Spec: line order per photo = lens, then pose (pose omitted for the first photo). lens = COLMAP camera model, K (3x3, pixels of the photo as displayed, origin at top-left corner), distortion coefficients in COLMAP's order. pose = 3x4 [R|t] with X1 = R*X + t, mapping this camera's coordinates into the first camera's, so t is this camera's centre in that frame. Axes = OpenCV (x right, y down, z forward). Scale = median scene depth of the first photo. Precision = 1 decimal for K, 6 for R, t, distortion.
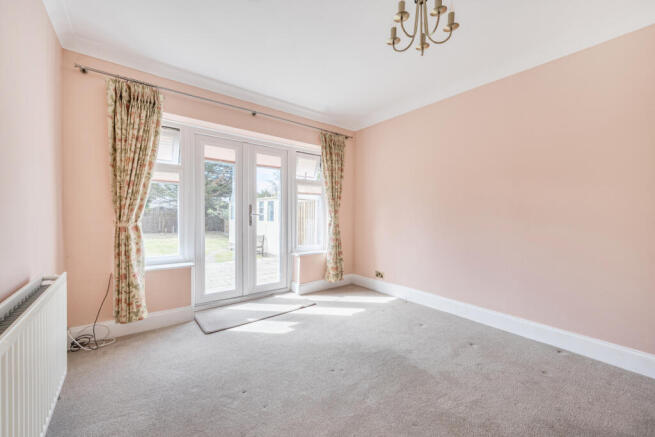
lens RADIAL K [[254.7, 0, 320.8], [0, 254.7, 222.4], [0, 0, 1]] dist [-0.006107, 0.000845]
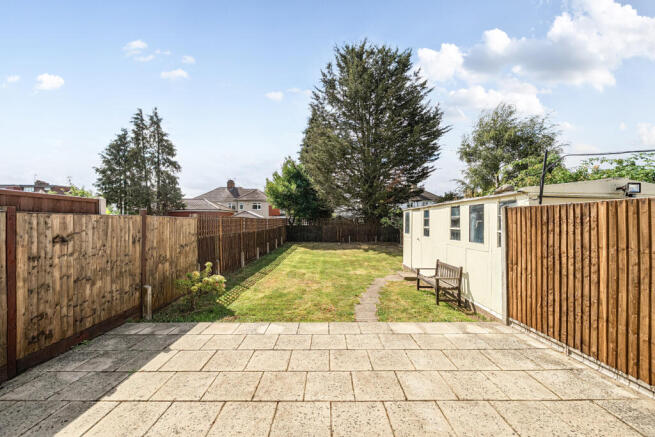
lens RADIAL K [[254.7, 0, 325.8], [0, 254.7, 220.0], [0, 0, 1]] dist [-0.006107, 0.000845]
pose [[0.788441, -0.010609, -0.615018, -0.060578], [-0.010186, 0.999489, -0.030300, -0.017082], [0.615026, 0.030155, 0.787930, 0.200216]]
